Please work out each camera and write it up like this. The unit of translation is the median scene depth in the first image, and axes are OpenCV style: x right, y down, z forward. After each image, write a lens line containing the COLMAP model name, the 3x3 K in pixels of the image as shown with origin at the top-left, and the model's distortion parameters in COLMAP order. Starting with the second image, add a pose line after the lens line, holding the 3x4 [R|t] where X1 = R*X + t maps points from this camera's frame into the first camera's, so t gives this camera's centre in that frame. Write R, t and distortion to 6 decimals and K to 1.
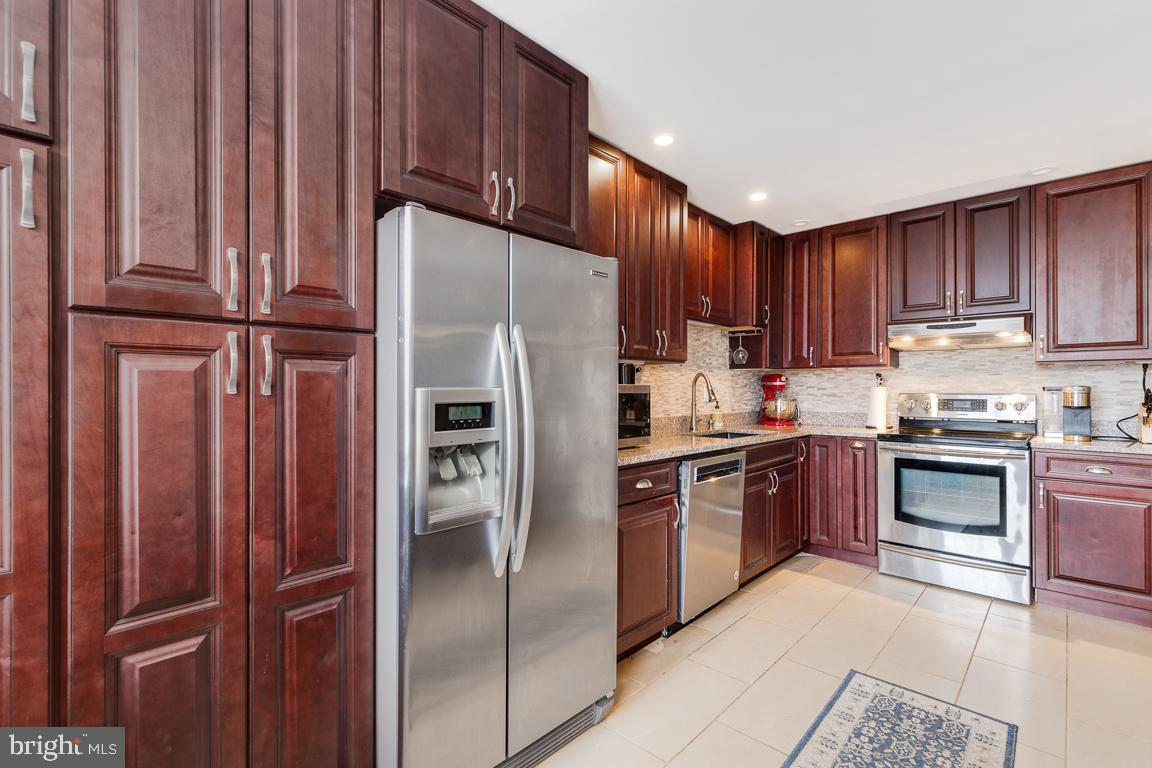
lens RADIAL K [[517.4, 0, 563.8], [0, 517.4, 384.8], [0, 0, 1]] dist [-0.000045, -0.000152]
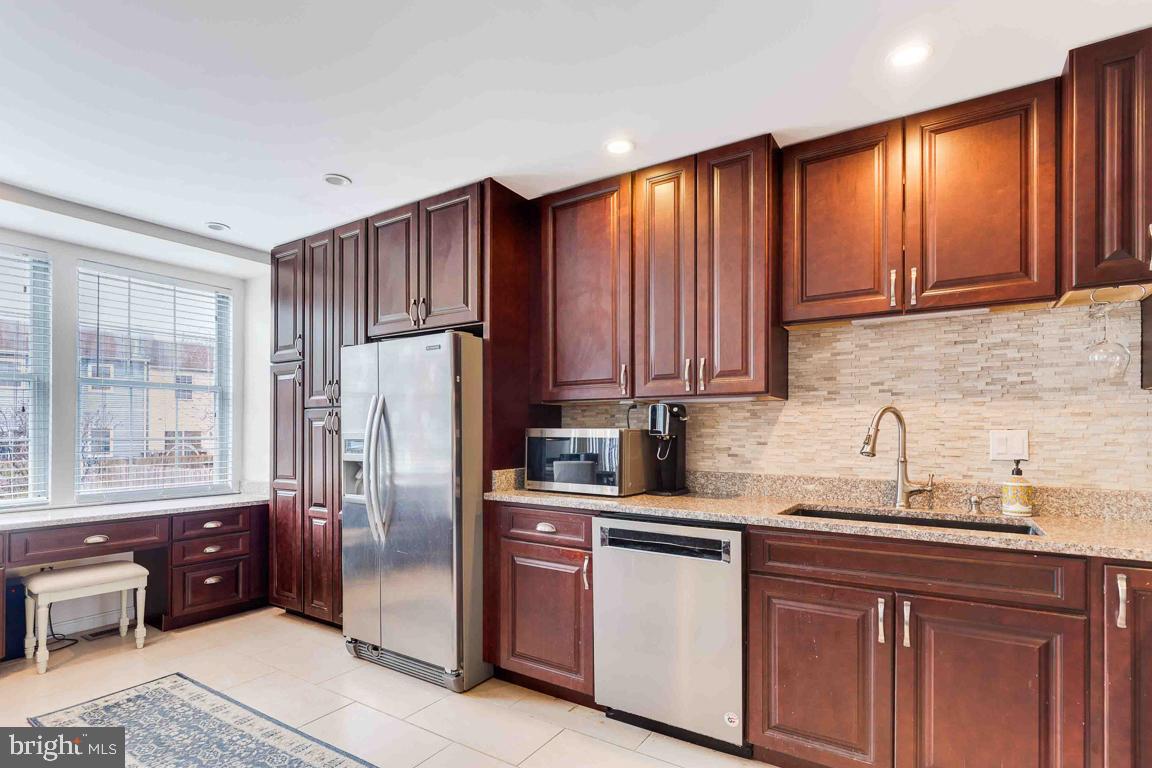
lens RADIAL K [[550.0, 0, 599.6], [0, 550.0, 430.7], [0, 0, 1]] dist [-0.003376, -0.001437]
pose [[0.226463, -0.005855, -0.974002, 2.235679], [0.003620, 0.999980, -0.005170, 0.016429], [0.974013, -0.002355, 0.226480, 1.568994]]
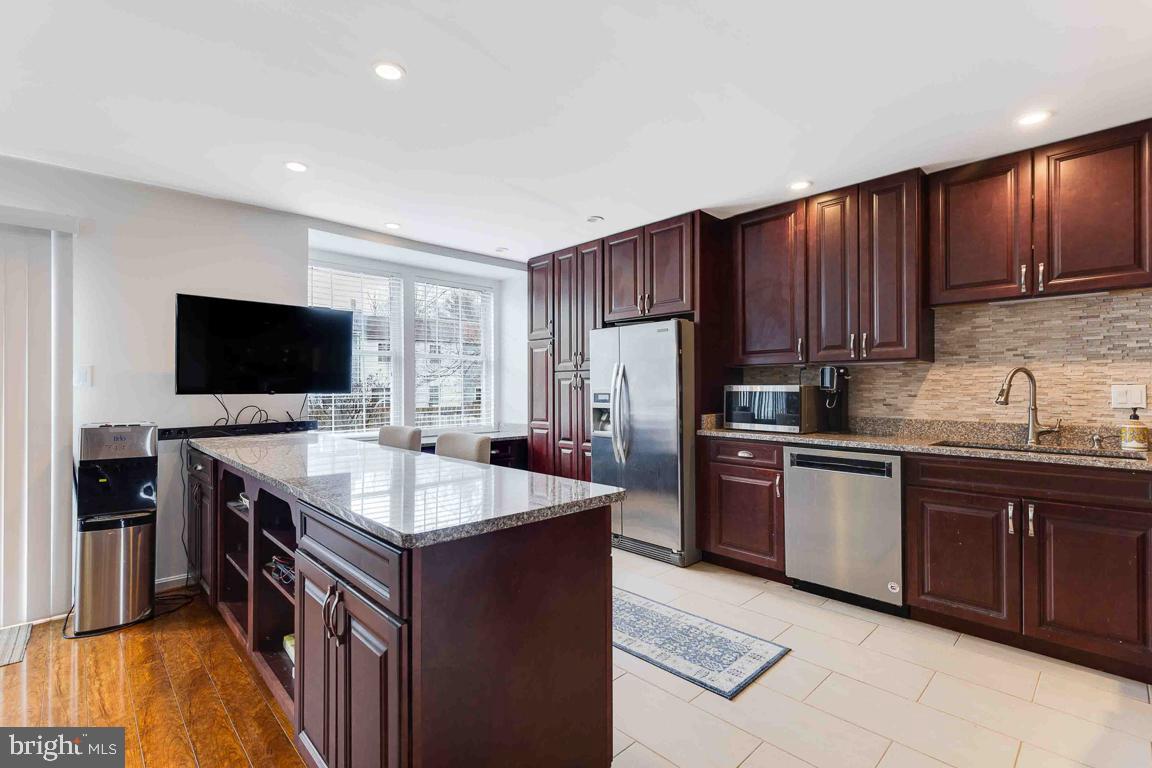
lens RADIAL K [[517.4, 0, 599.9], [0, 517.4, 385.3], [0, 0, 1]] dist [-0.000045, -0.000152]
pose [[-0.001933, -0.008555, -0.999962, 2.925592], [0.006505, 0.999942, -0.008567, 0.015837], [0.999977, -0.006521, -0.001877, 1.090478]]
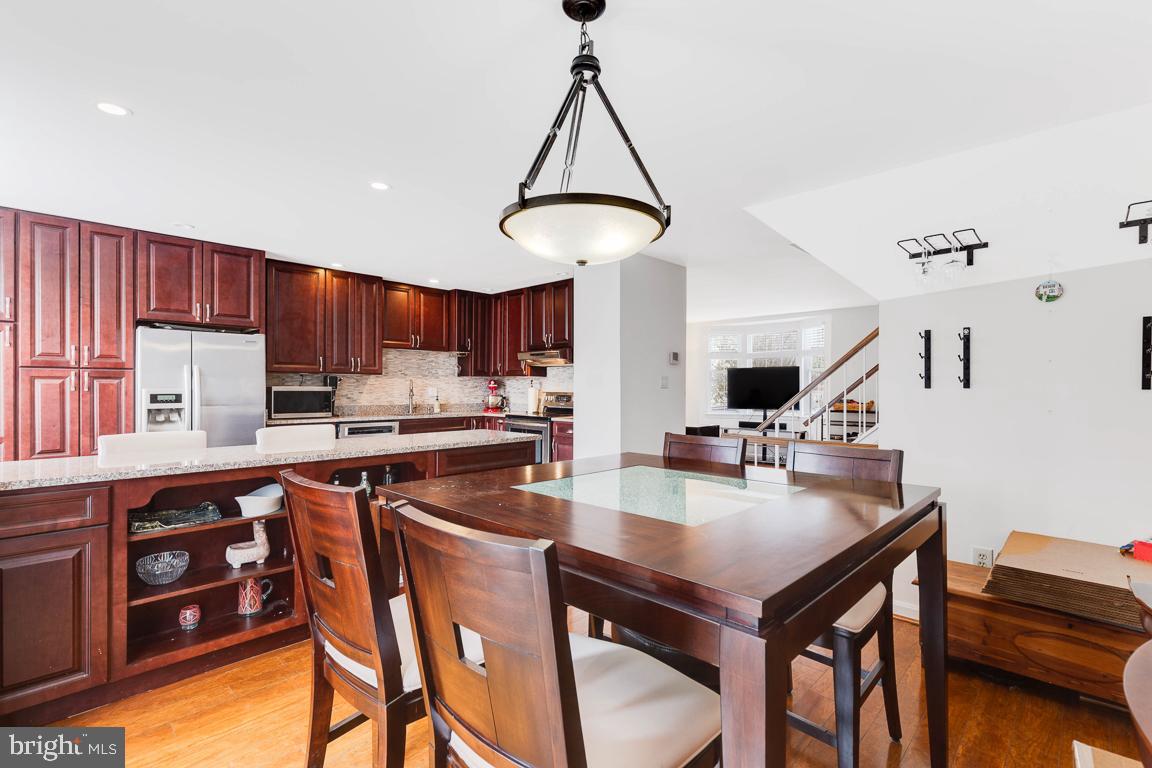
lens RADIAL K [[517.4, 0, 580.5], [0, 517.4, 385.8], [0, 0, 1]] dist [-0.000045, -0.000152]
pose [[0.999489, 0.006817, 0.031230, 2.218723], [-0.007012, 0.999956, 0.006160, -0.048716], [-0.031186, -0.006376, 0.999493, -2.131425]]
